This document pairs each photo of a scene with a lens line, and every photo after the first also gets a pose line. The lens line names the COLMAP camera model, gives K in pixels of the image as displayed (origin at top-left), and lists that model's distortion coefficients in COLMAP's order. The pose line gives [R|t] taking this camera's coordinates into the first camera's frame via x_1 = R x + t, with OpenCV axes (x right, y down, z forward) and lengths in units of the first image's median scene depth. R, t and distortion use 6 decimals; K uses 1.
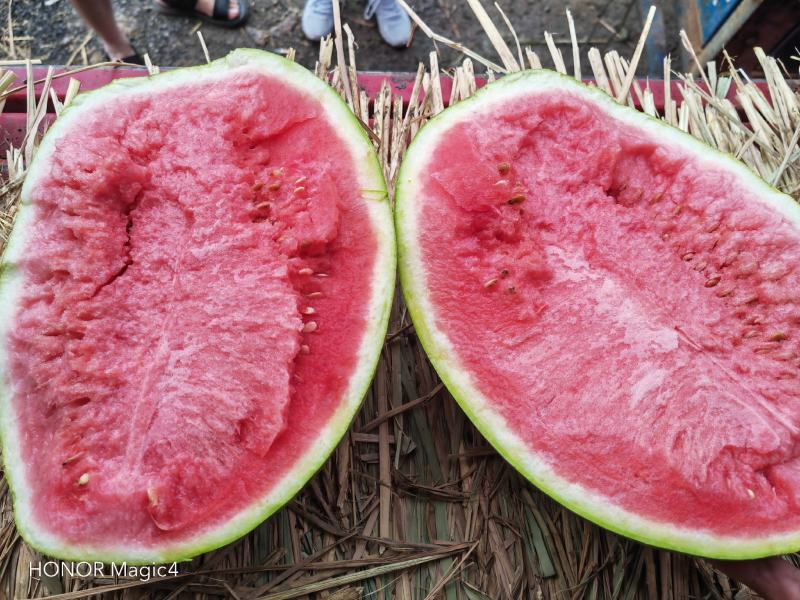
lens RADIAL K [[617.9, 0, 400.0], [0, 617.9, 300.0], [0, 0, 1]] dist [0.001251, -0.009461]
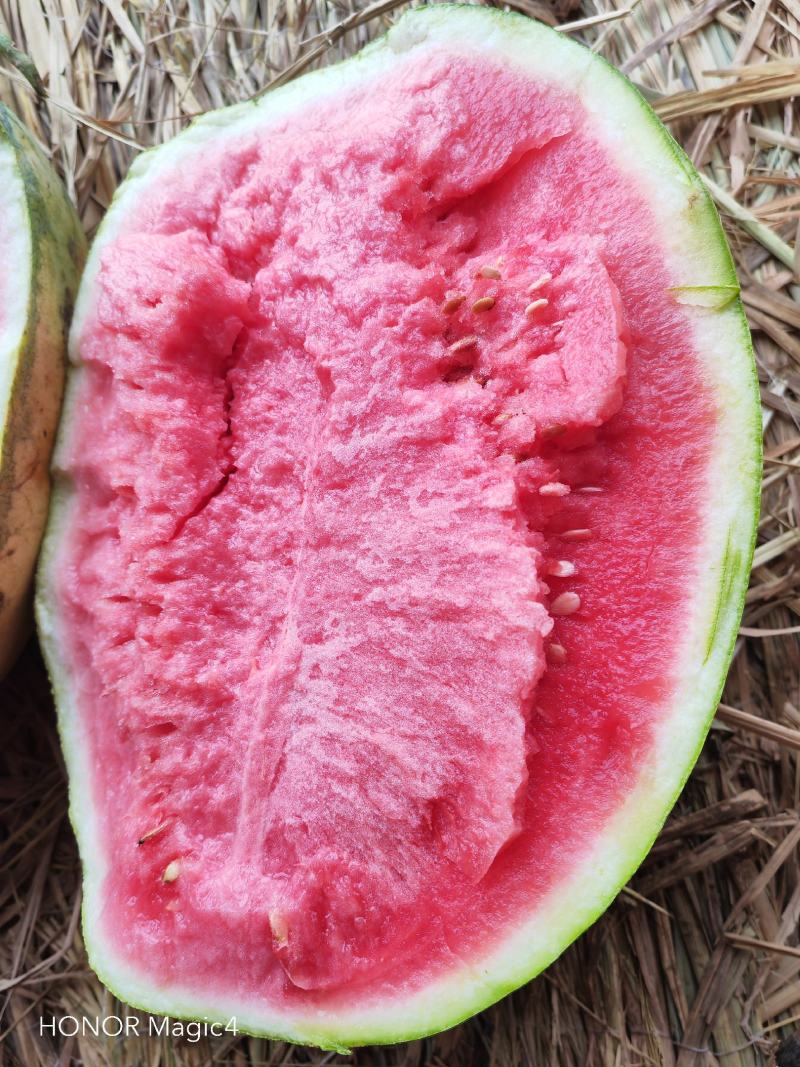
lens RADIAL K [[846.4, 0, 404.5], [0, 846.4, 531.6], [0, 0, 1]] dist [0.039380, -0.124447]
pose [[0.941895, 0.002324, -0.335900, -0.044380], [0.051131, 0.987332, 0.150207, -0.116099], [0.331993, -0.158654, 0.929844, 0.362455]]
